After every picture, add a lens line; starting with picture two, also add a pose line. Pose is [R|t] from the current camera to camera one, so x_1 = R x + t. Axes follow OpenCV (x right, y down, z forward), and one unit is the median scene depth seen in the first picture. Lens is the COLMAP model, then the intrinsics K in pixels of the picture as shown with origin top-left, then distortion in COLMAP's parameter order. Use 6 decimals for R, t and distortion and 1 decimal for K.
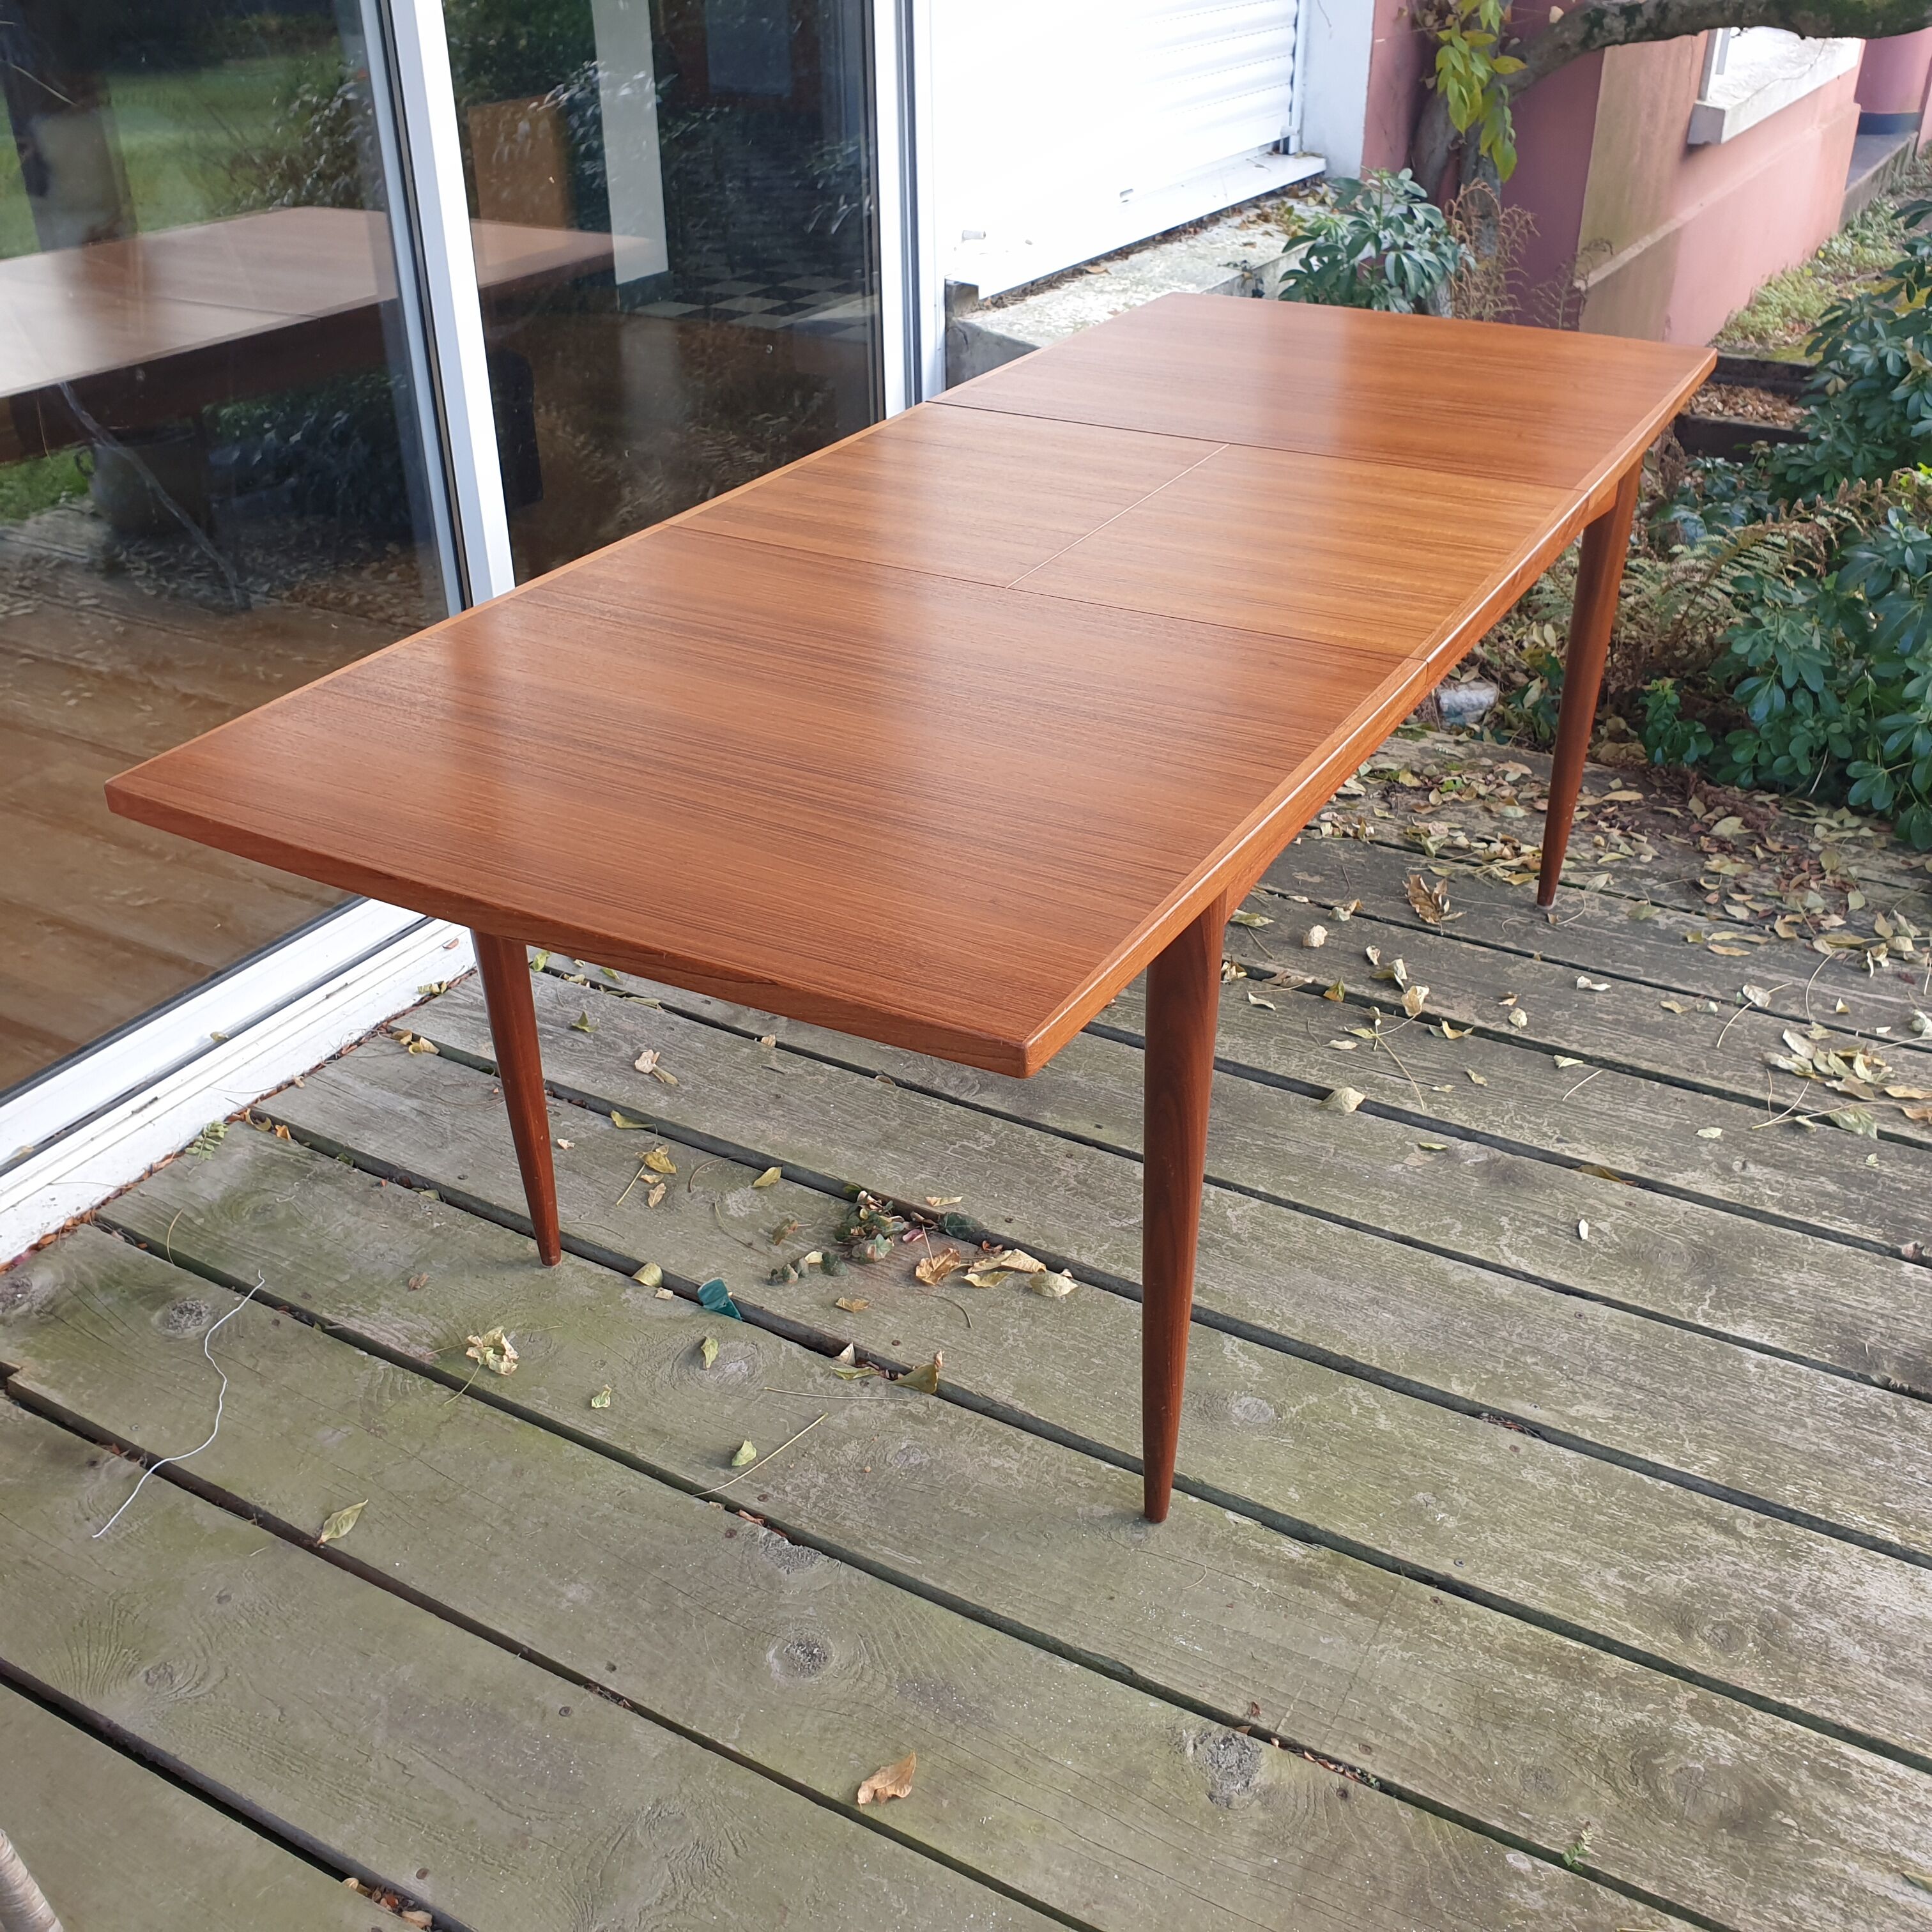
lens RADIAL K [[2002.4, 0, 966.0], [0, 2002.4, 966.0], [0, 0, 1]] dist [0.133507, -0.344340]
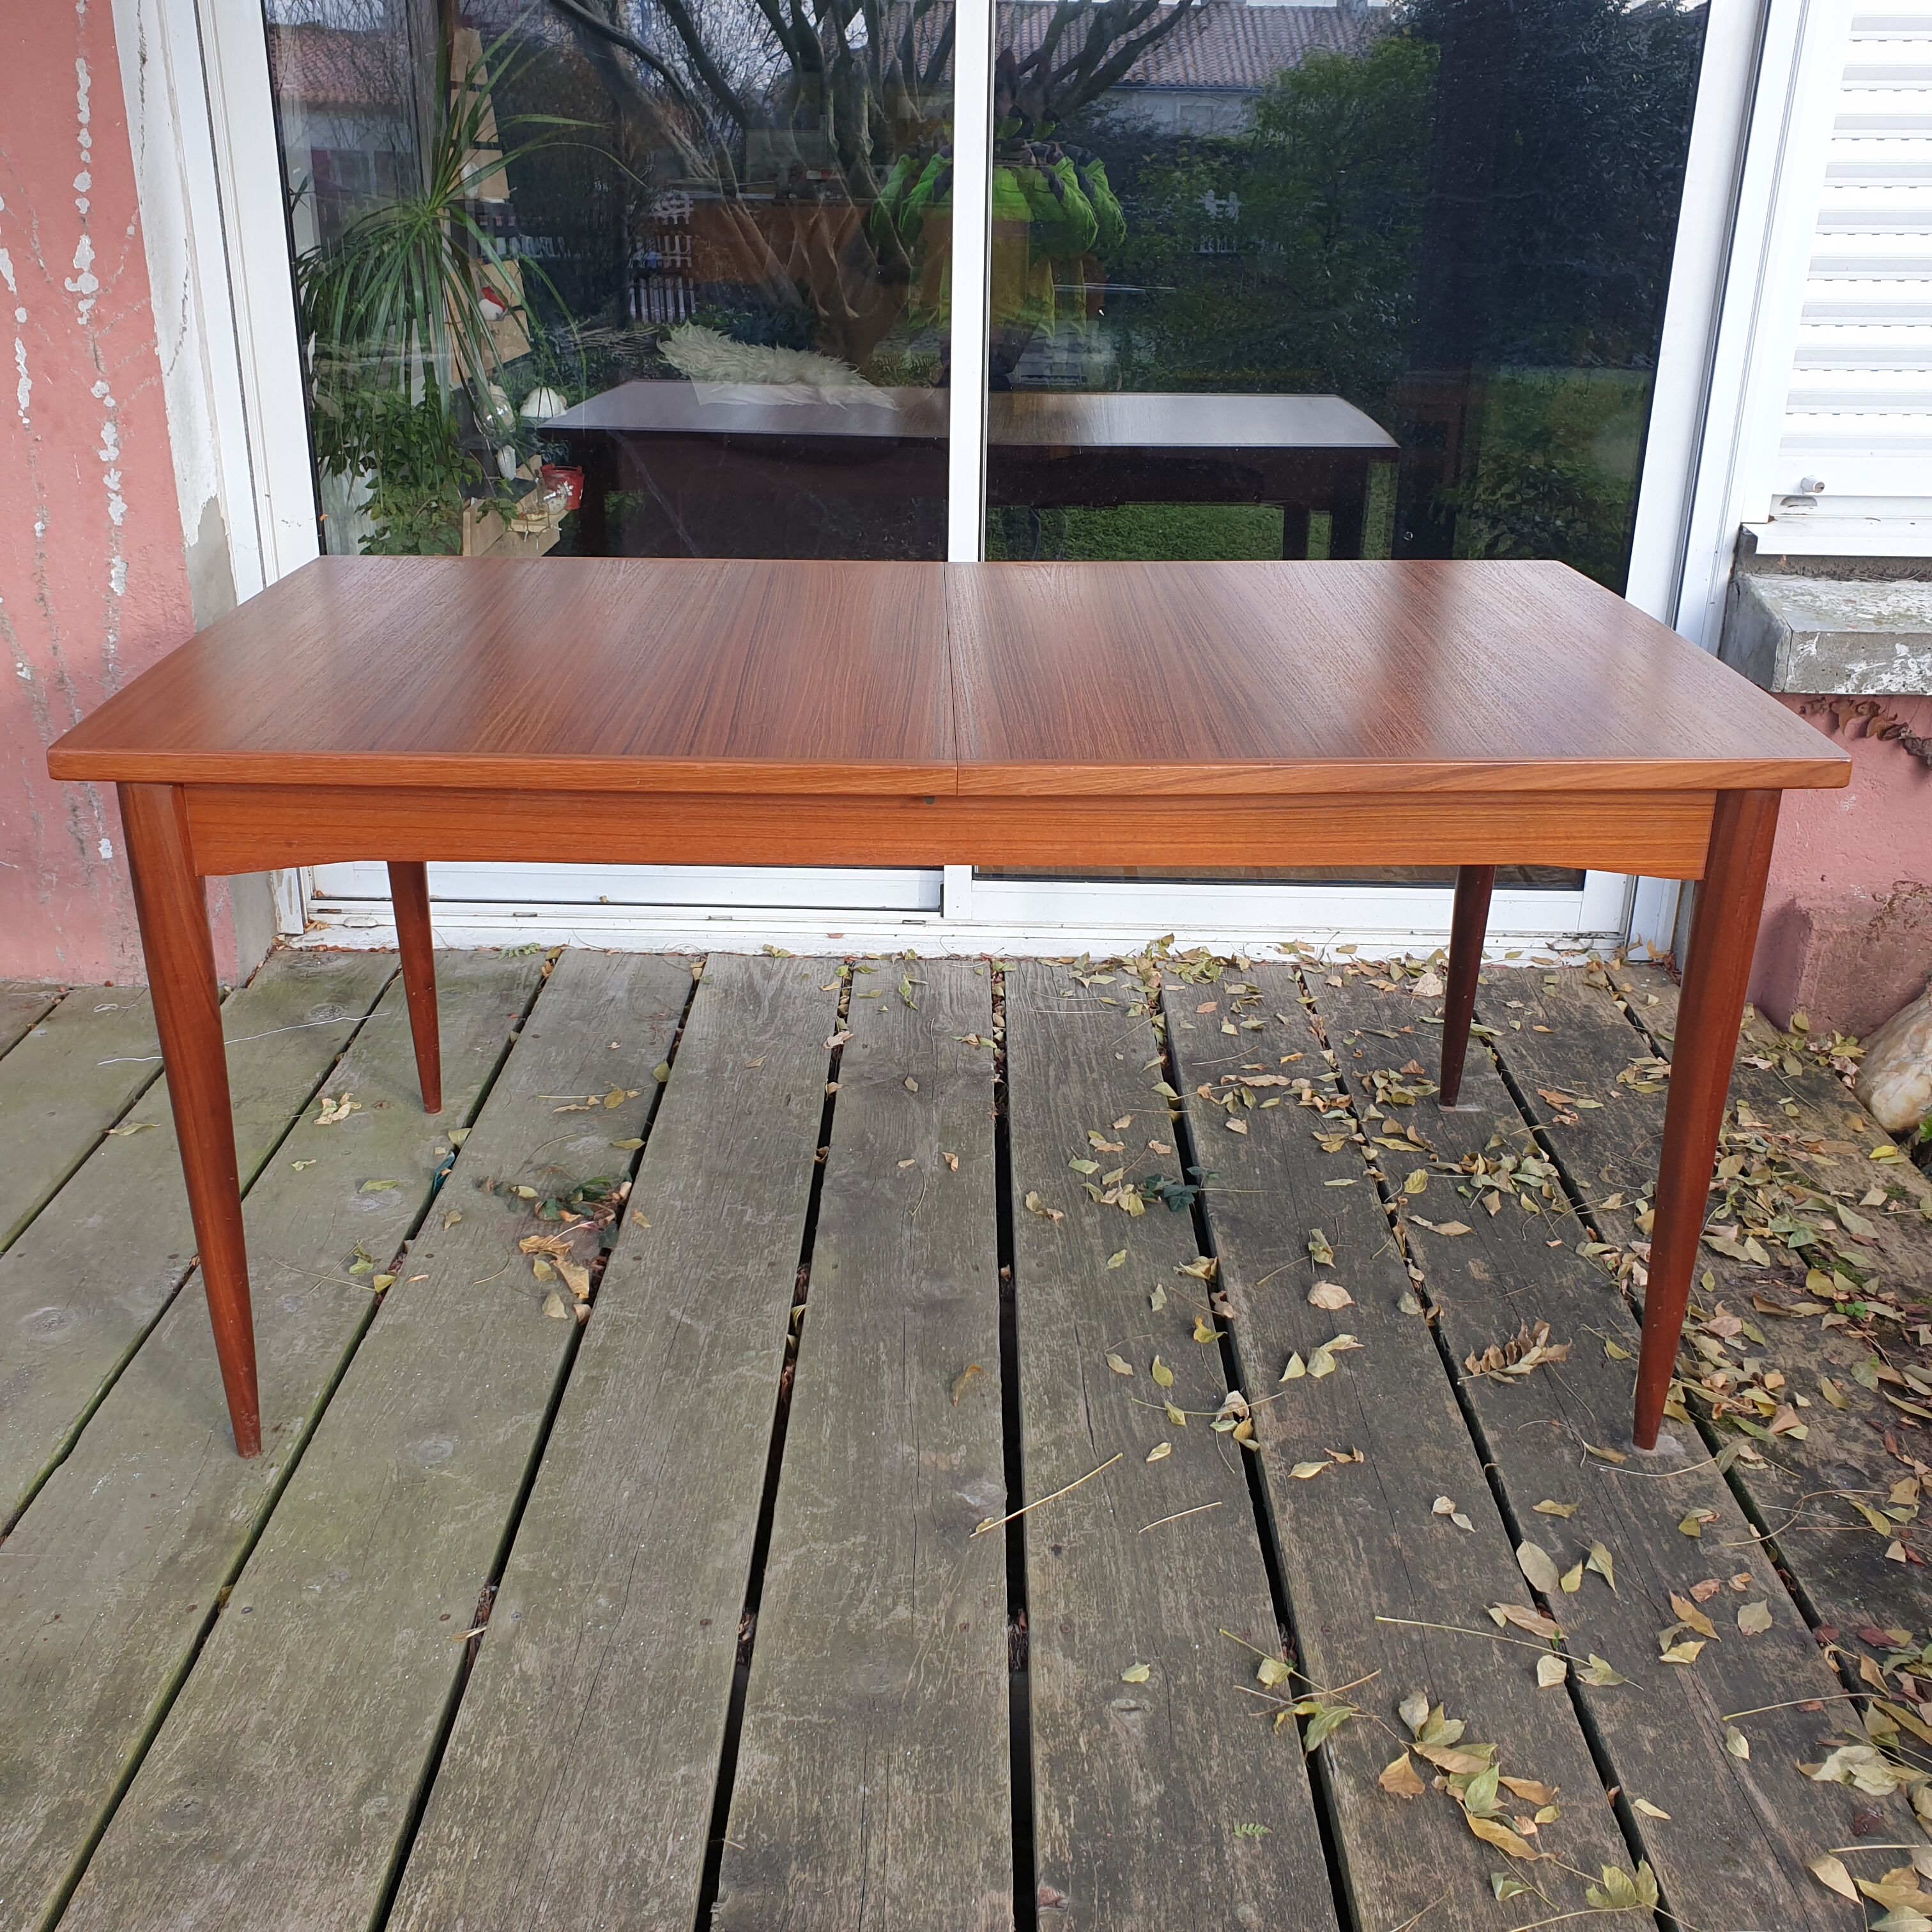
lens RADIAL K [[2009.7, 0, 925.4], [0, 2009.7, 949.1], [0, 0, 1]] dist [0.044533, -0.041880]
pose [[0.478018, 0.340231, -0.809778, 0.682446], [-0.451181, 0.886119, 0.105970, -0.145203], [0.753614, 0.314701, 0.577087, 0.383311]]
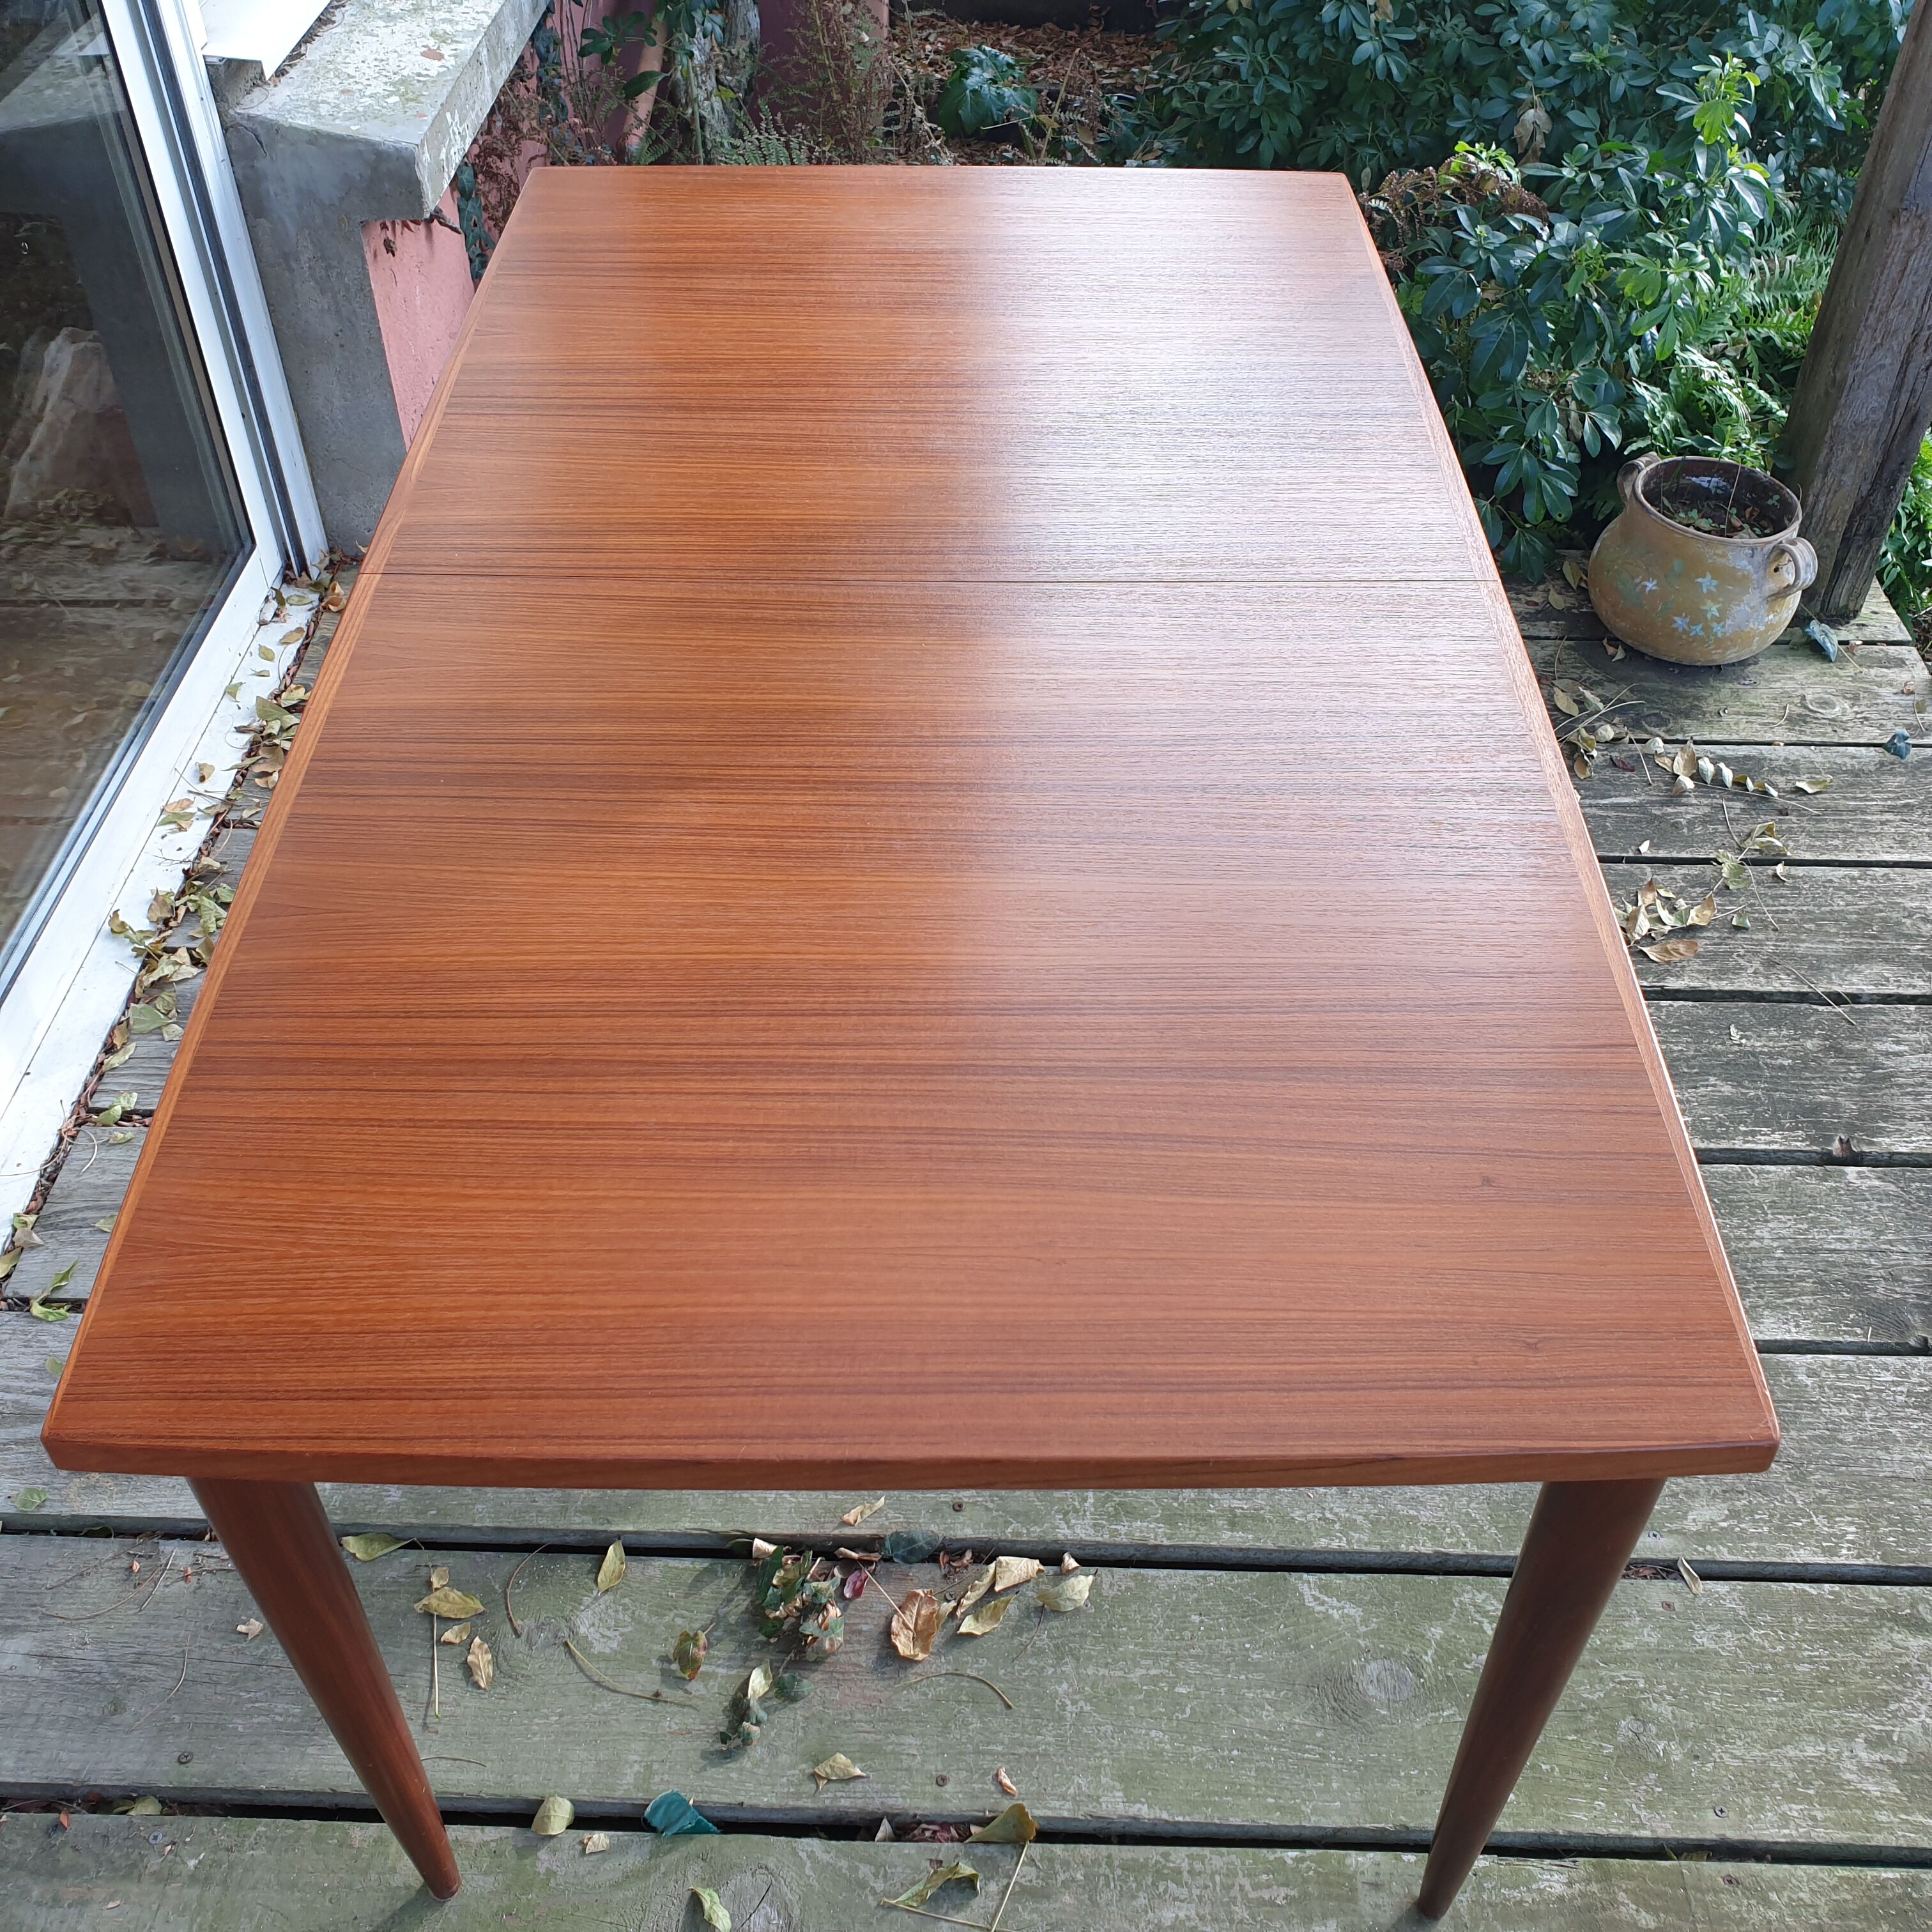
lens RADIAL K [[1933.2, 0, 966.0], [0, 1933.2, 966.0], [0, 0, 1]] dist [0.013988, -0.006193]
pose [[0.881163, -0.319468, 0.348557, -0.133334], [0.224046, 0.931304, 0.287186, -0.220660], [-0.416359, -0.174965, 0.892207, 0.301905]]
